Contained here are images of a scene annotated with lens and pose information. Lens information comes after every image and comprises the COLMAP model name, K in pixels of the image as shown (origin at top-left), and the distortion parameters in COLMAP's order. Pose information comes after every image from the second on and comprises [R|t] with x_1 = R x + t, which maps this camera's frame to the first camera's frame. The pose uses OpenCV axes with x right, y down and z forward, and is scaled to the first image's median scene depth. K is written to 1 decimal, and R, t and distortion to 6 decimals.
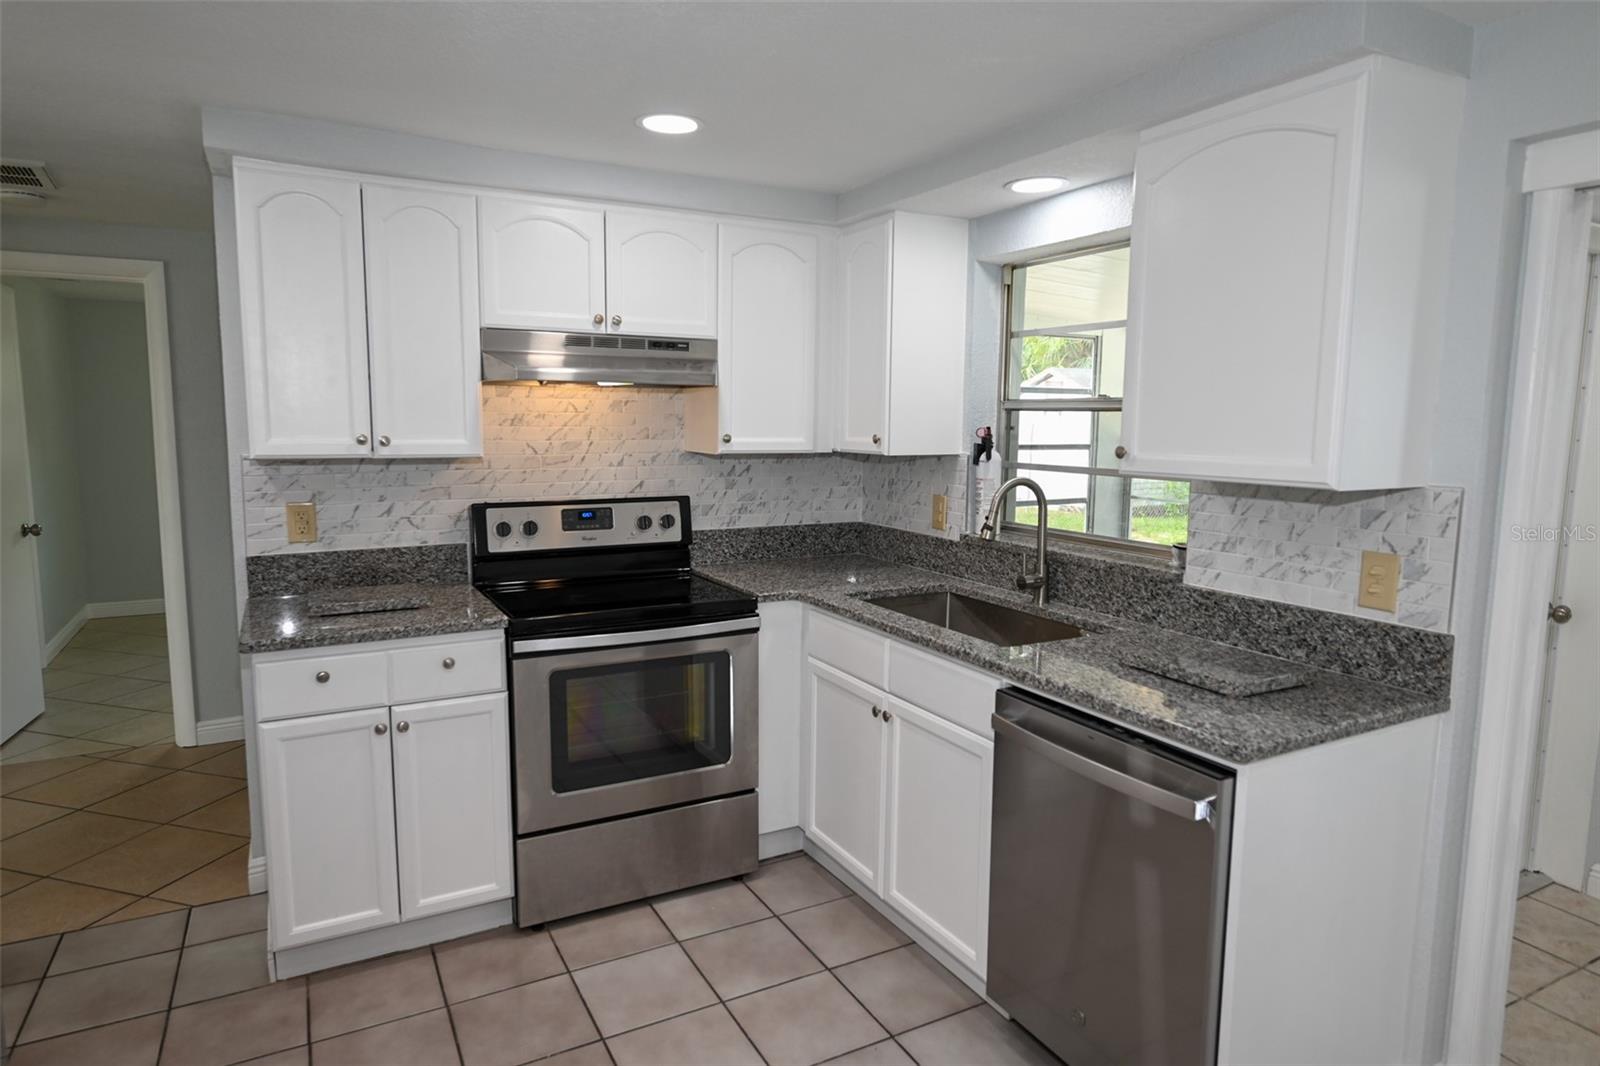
lens RADIAL K [[944.5, 0, 793.2], [0, 944.5, 532.2], [0, 0, 1]] dist [0.000512, -0.000267]
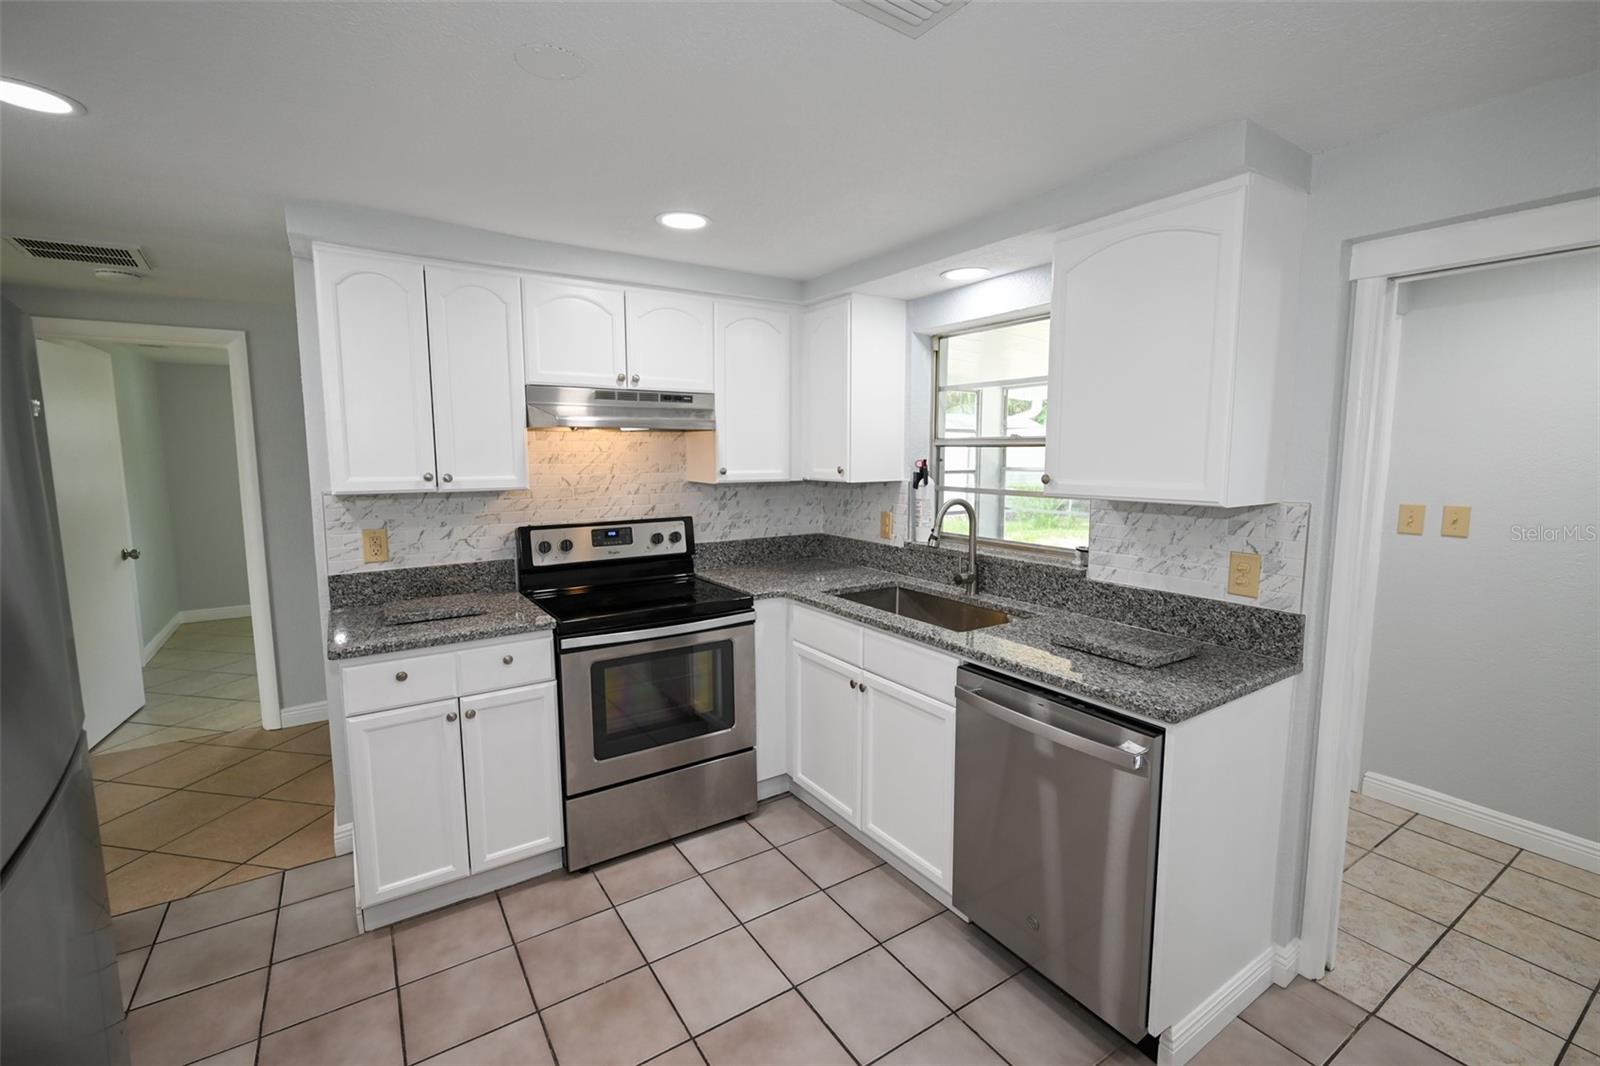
lens RADIAL K [[698.8, 0, 800.9], [0, 698.8, 532.1], [0, 0, 1]] dist [-0.000140, 0.000375]
pose [[0.995705, -0.021825, 0.089970, -0.061174], [0.022304, 0.999742, -0.004324, -0.012619], [-0.089853, 0.006313, 0.995935, 0.062864]]
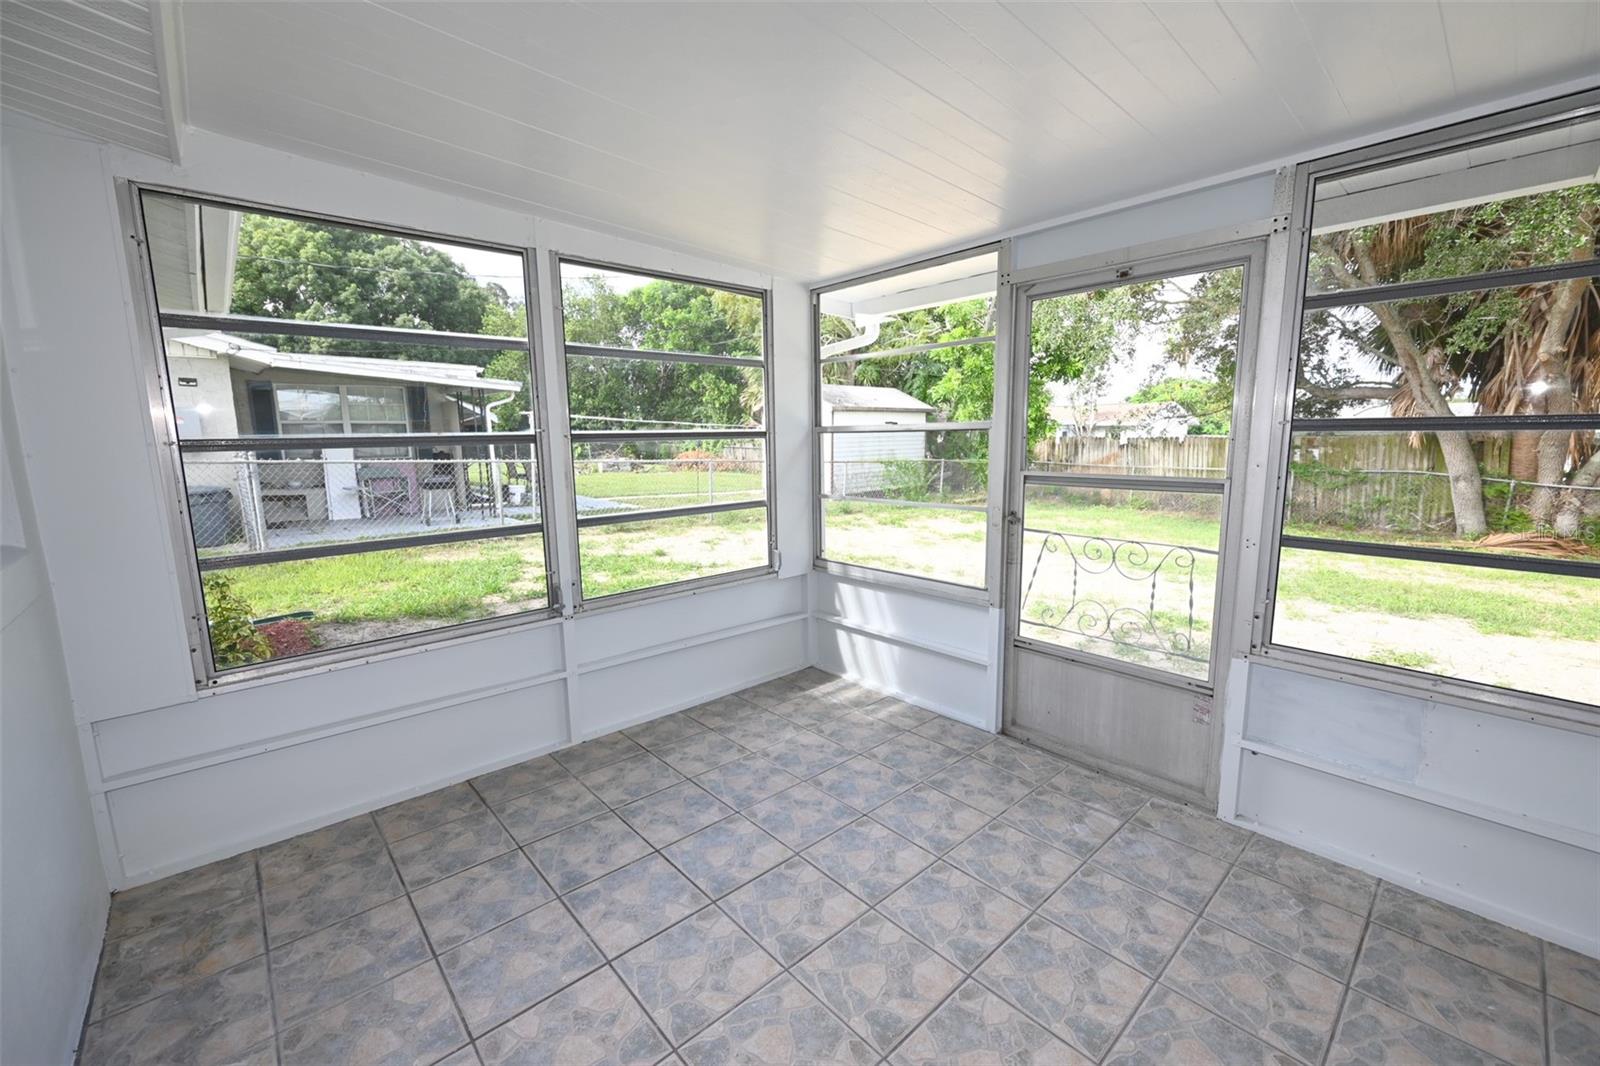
lens RADIAL K [[650.2, 0, 802.8], [0, 650.2, 533.6], [0, 0, 1]] dist [-0.000983, 0.000011]
pose [[0.969856, -0.058254, 0.236612, 0.513124], [0.050364, 0.997959, 0.039257, -0.069157], [-0.238416, -0.026157, 0.970811, 1.126393]]
